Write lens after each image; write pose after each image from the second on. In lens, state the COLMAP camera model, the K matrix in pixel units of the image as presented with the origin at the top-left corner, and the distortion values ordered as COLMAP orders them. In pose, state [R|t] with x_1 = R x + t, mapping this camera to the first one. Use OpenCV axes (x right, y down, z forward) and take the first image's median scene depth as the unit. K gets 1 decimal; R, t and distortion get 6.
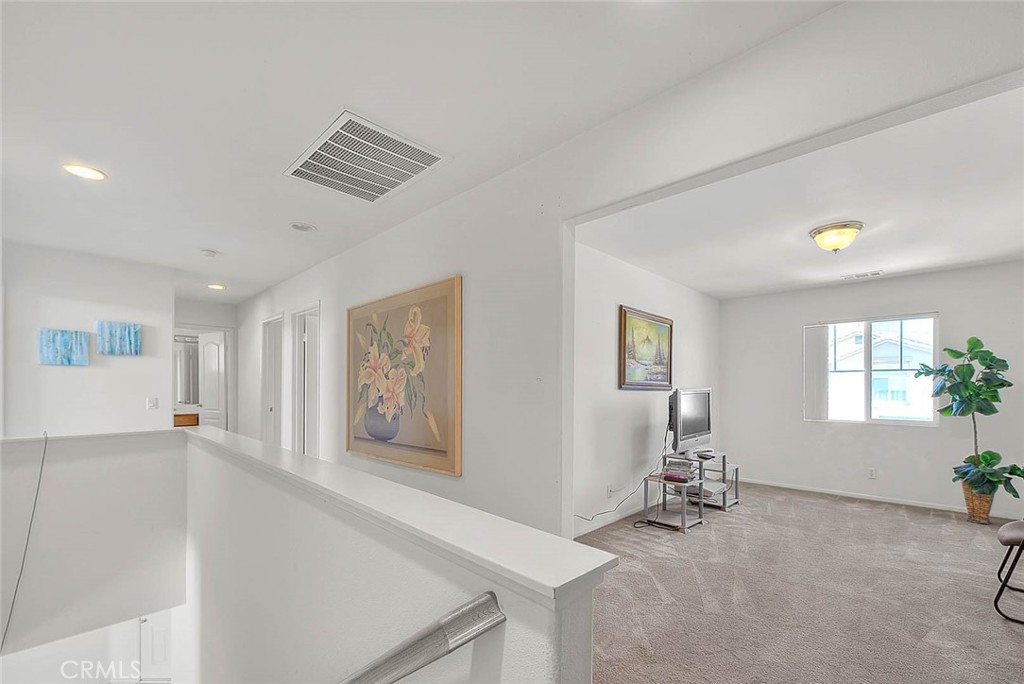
lens RADIAL K [[434.2, 0, 514.4], [0, 434.2, 389.1], [0, 0, 1]] dist [-0.003200, -0.000736]
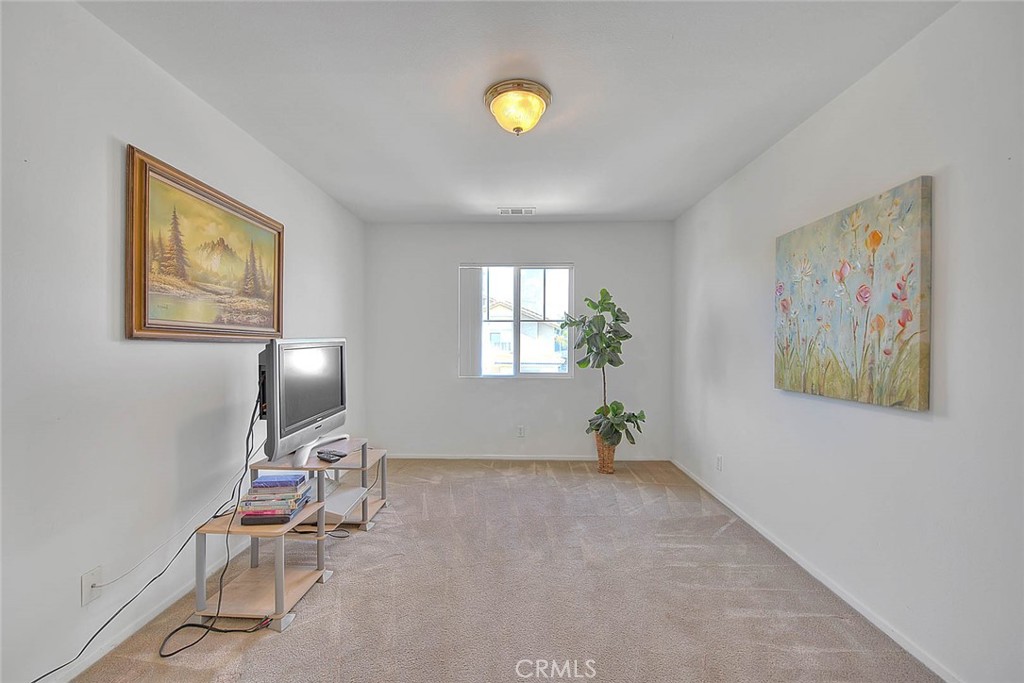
lens RADIAL K [[411.7, 0, 508.5], [0, 411.7, 342.3], [0, 0, 1]] dist [-0.000885, -0.000543]
pose [[0.732042, -0.001264, 0.681258, 0.233844], [-0.000166, 0.999998, 0.002033, 0.002136], [-0.681259, -0.001602, 0.732041, 0.424574]]
